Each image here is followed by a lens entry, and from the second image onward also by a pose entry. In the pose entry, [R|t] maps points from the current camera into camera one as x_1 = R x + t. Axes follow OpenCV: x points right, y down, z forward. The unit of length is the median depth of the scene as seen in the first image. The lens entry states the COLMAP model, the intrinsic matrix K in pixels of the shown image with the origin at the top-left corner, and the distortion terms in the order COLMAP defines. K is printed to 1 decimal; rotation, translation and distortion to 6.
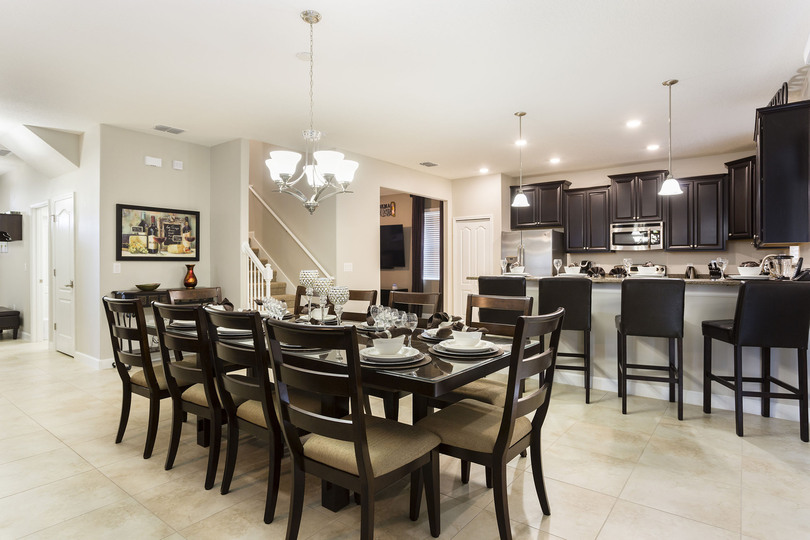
lens RADIAL K [[447.8, 0, 405.3], [0, 447.8, 266.0], [0, 0, 1]] dist [-0.001108, -0.000373]
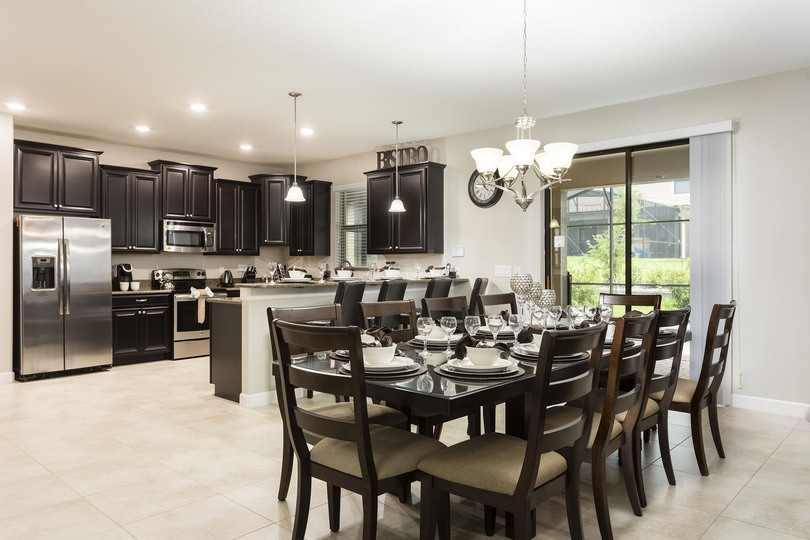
lens RADIAL K [[591.6, 0, 405.2], [0, 591.6, 266.1], [0, 0, 1]] dist [-0.004140, 0.000270]
pose [[0.079549, 0.002673, 0.996827, -0.624525], [0.004647, 0.999985, -0.003052, -0.003049], [-0.996820, 0.004875, 0.079535, 0.503117]]
